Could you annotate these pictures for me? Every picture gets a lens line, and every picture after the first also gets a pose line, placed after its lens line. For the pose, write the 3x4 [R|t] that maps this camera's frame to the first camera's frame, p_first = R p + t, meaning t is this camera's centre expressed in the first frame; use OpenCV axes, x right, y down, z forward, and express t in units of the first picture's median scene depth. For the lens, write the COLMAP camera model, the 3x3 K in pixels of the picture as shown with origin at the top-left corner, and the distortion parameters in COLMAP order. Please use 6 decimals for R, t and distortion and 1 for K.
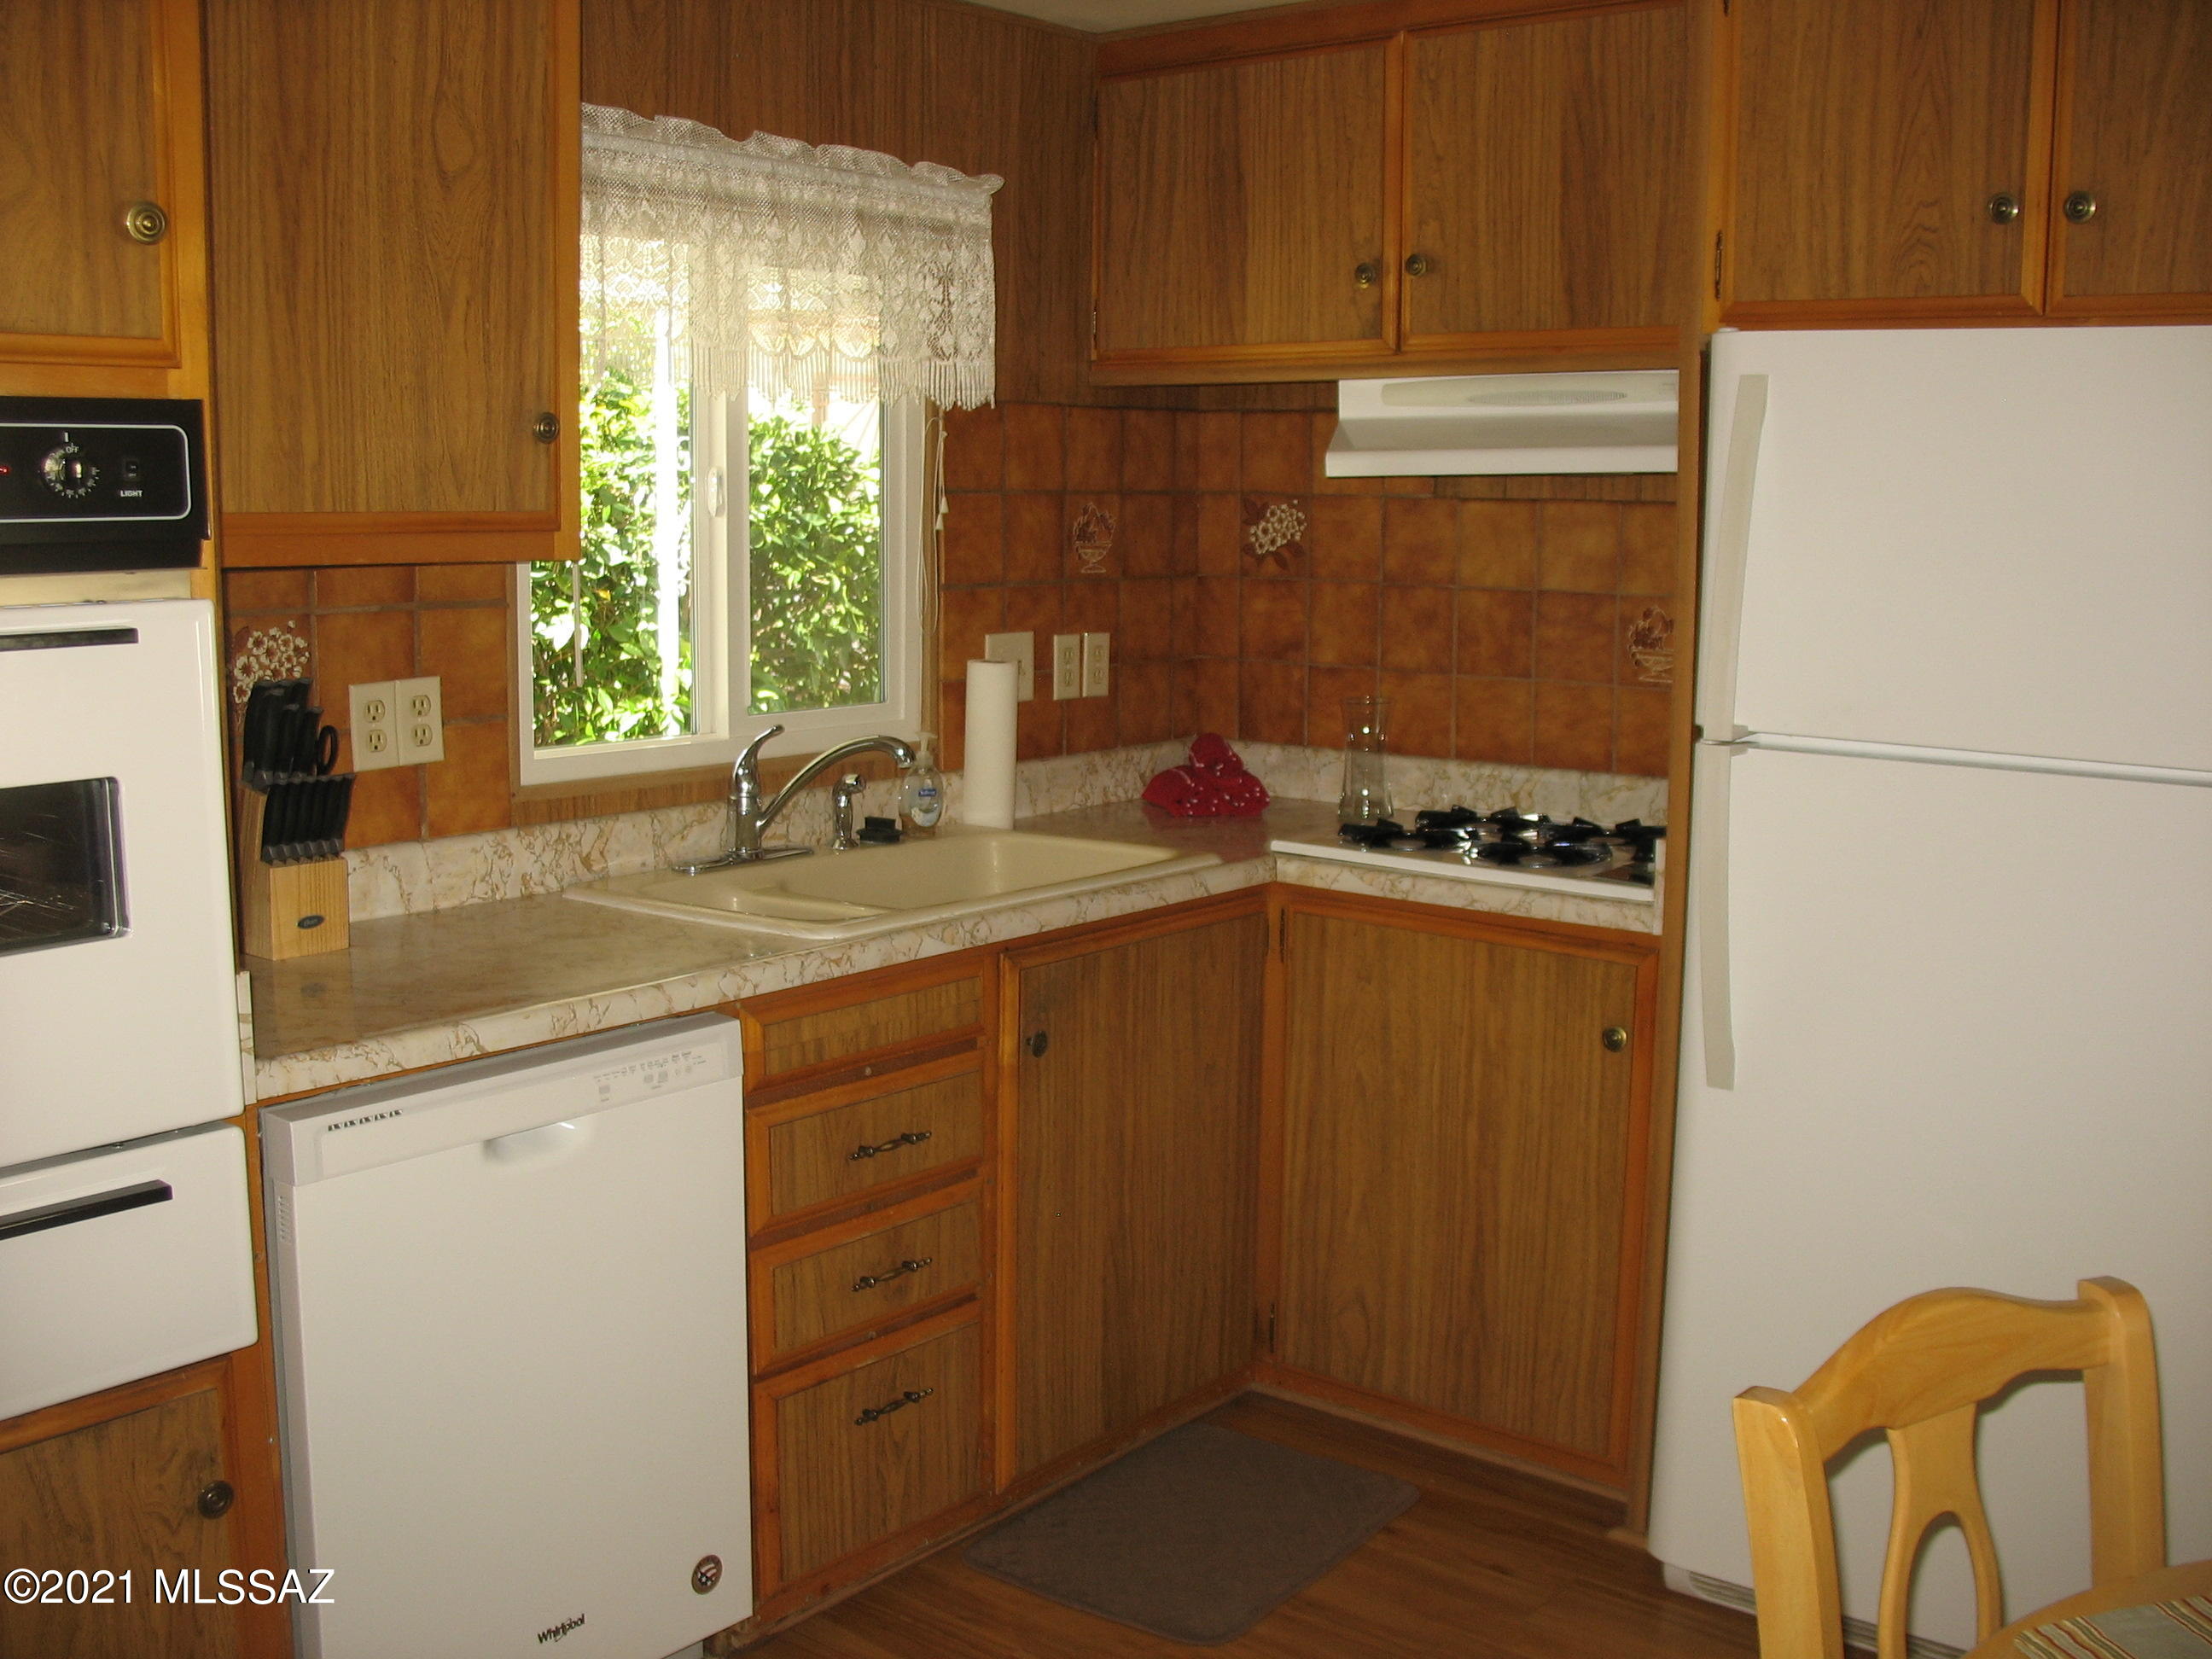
lens RADIAL K [[2281.4, 0, 1109.4], [0, 2281.4, 851.7], [0, 0, 1]] dist [-0.169480, 0.116527]
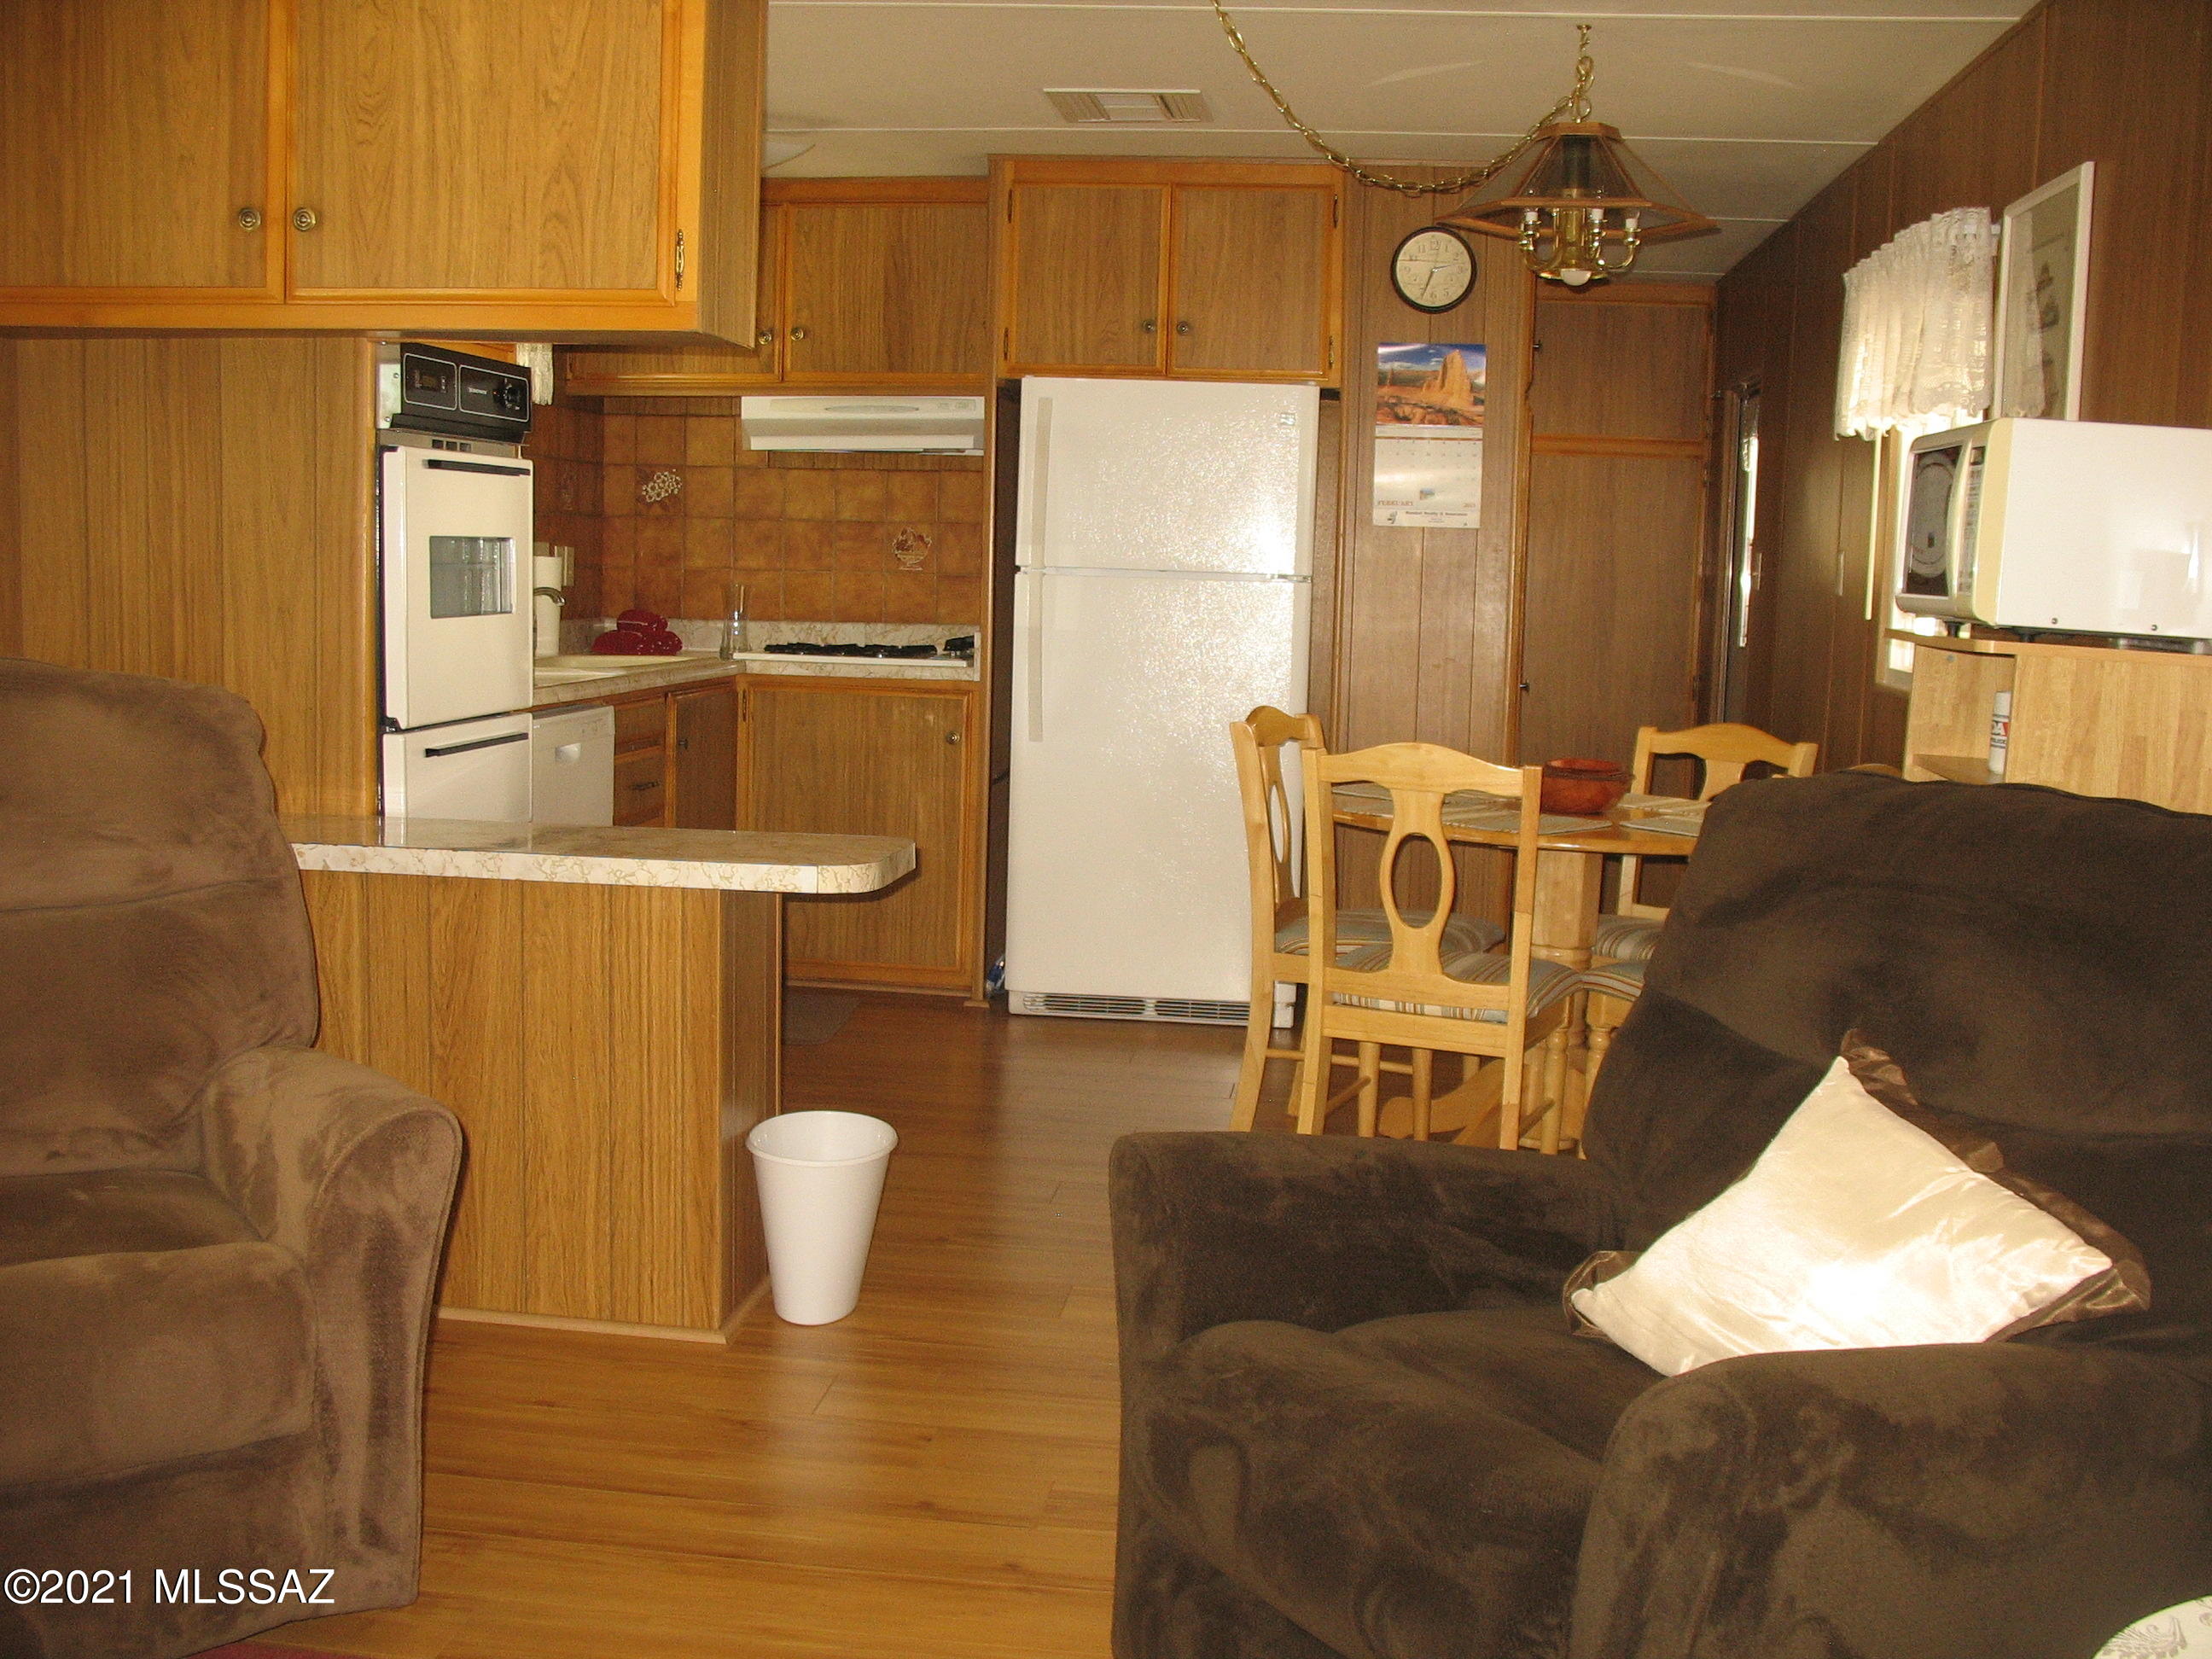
lens RADIAL K [[2281.4, 0, 1109.4], [0, 2281.4, 851.7], [0, 0, 1]] dist [-0.169480, 0.116527]
pose [[0.843677, -0.050524, 0.534469, -0.821812], [0.063158, 0.997989, -0.005355, 0.229765], [-0.533123, 0.038274, 0.845171, -0.827093]]
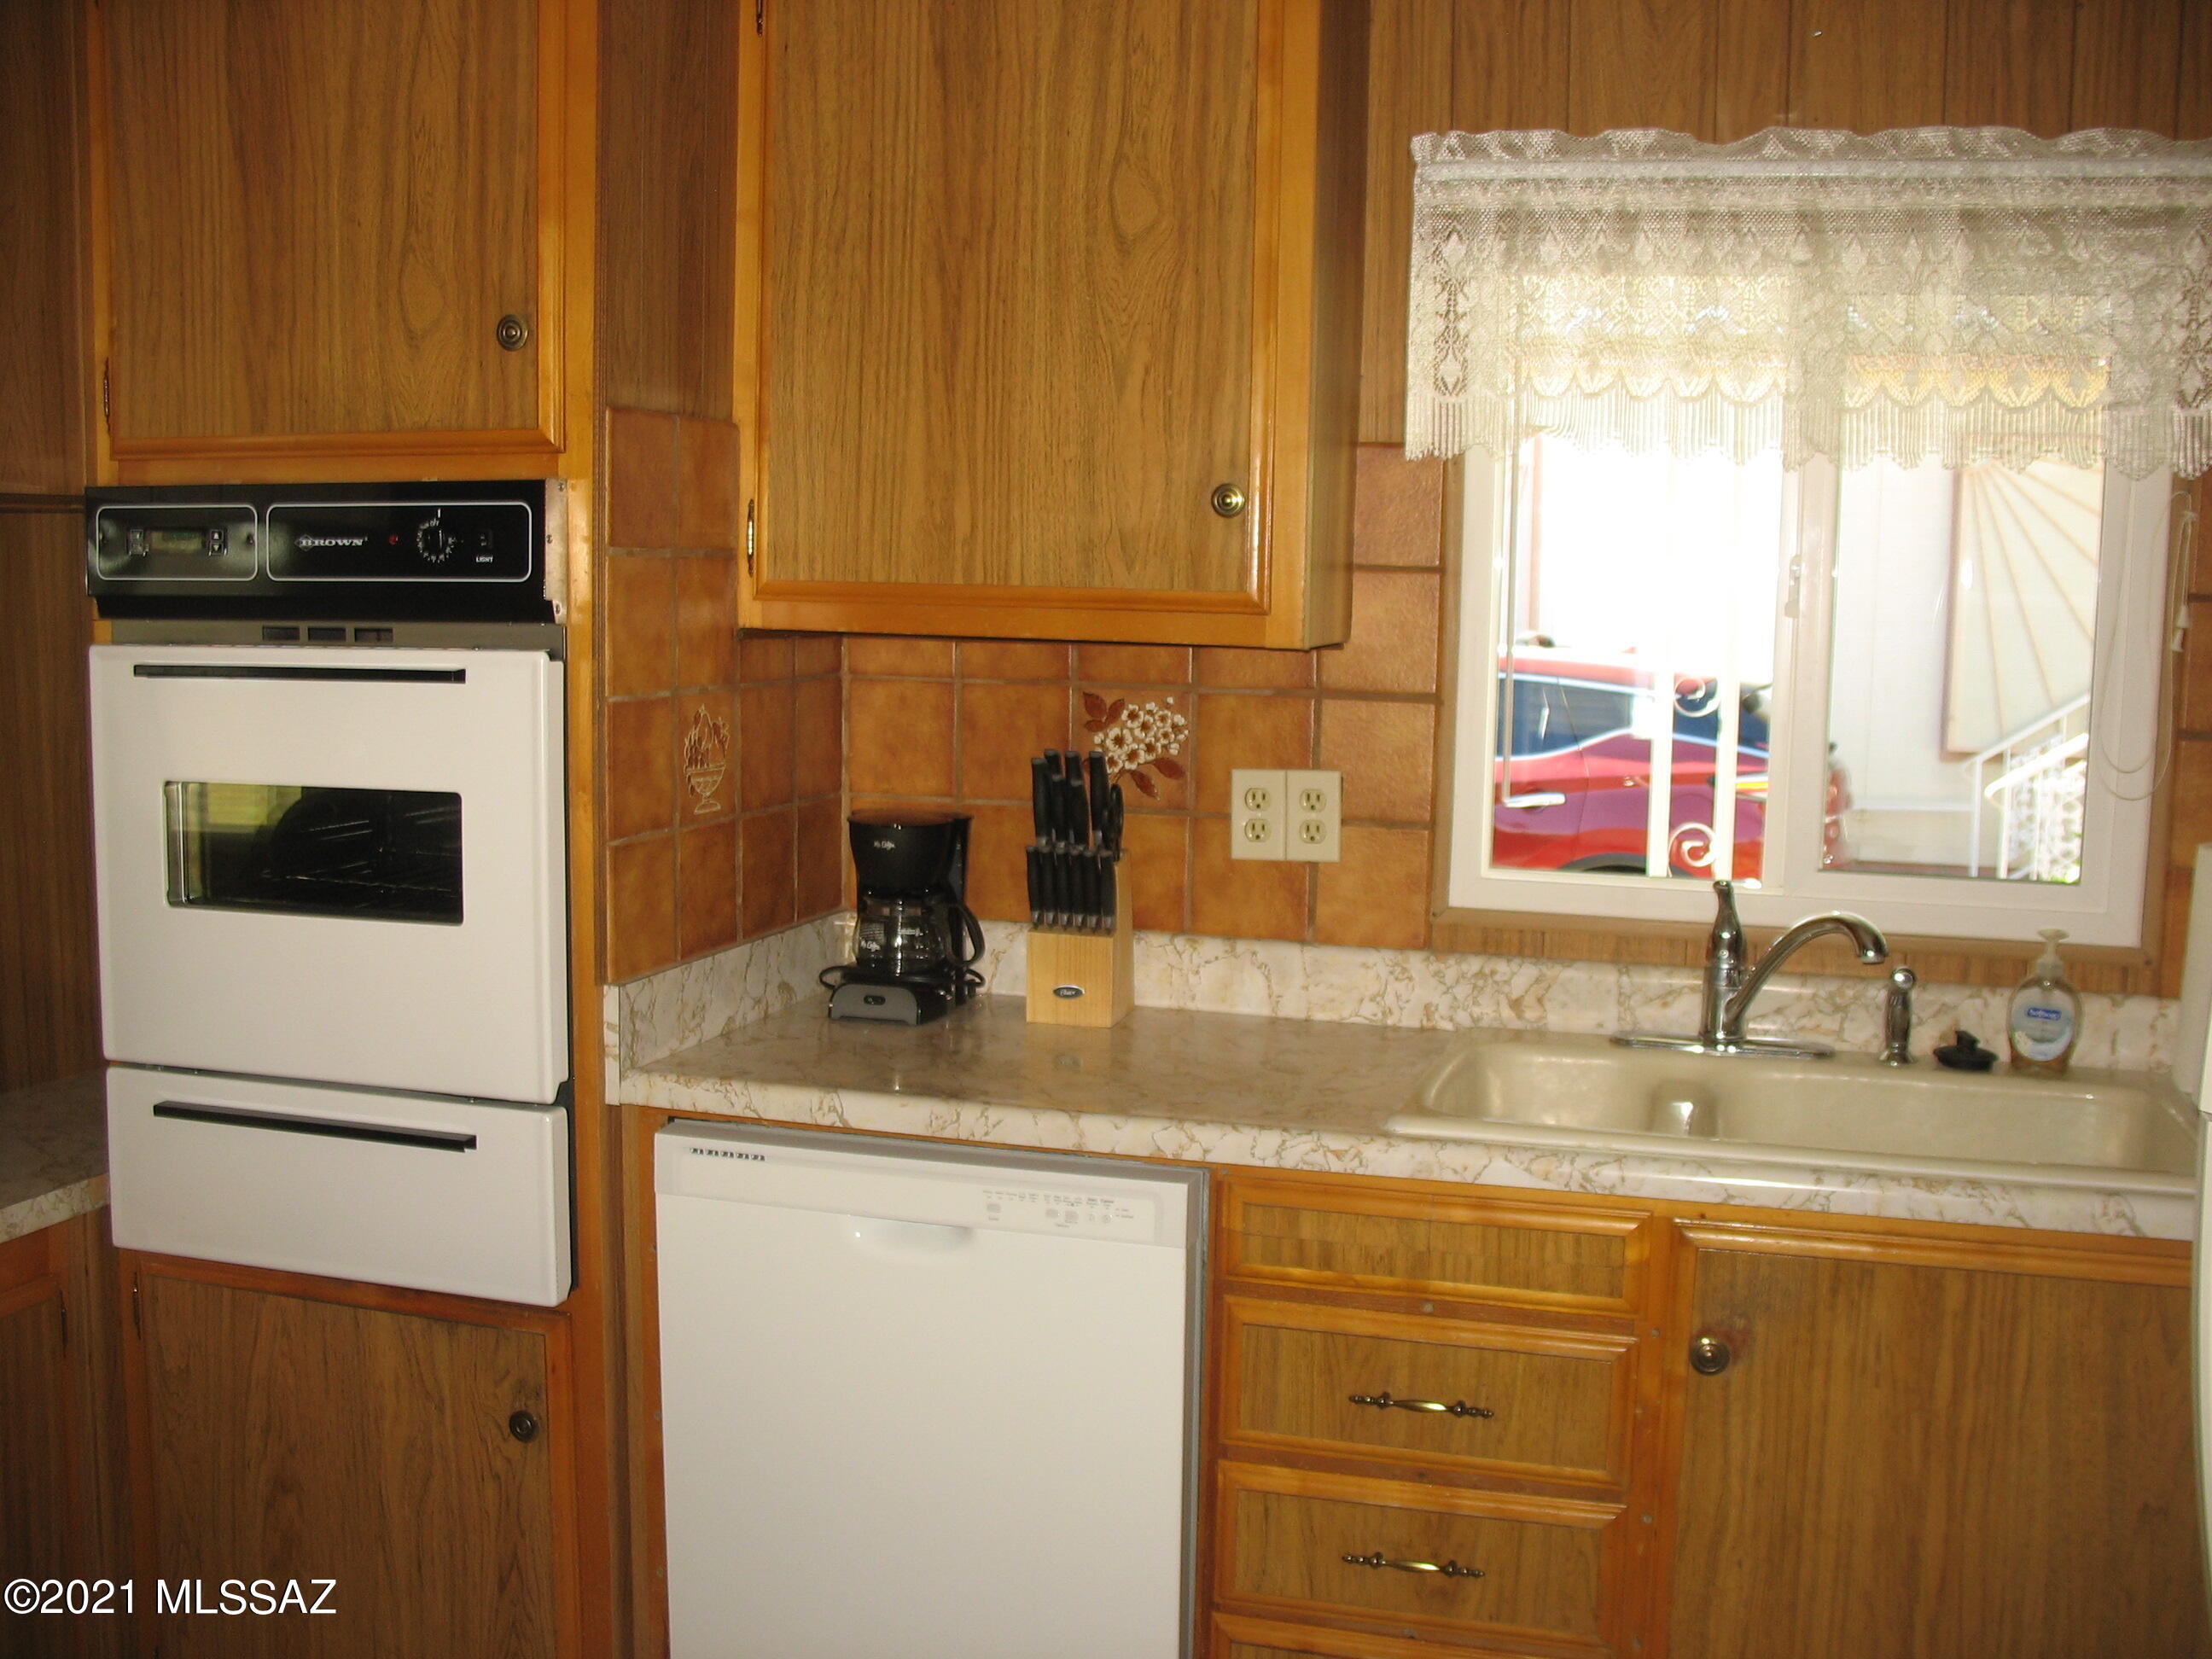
lens RADIAL K [[2303.6, 0, 1106.0], [0, 2303.6, 829.5], [0, 0, 1]] dist [-0.195386, 0.228092]
pose [[0.382183, 0.102218, -0.918416, 0.595851], [-0.158431, 0.986396, 0.043856, -0.089543], [0.910404, 0.128744, 0.393178, 0.603875]]
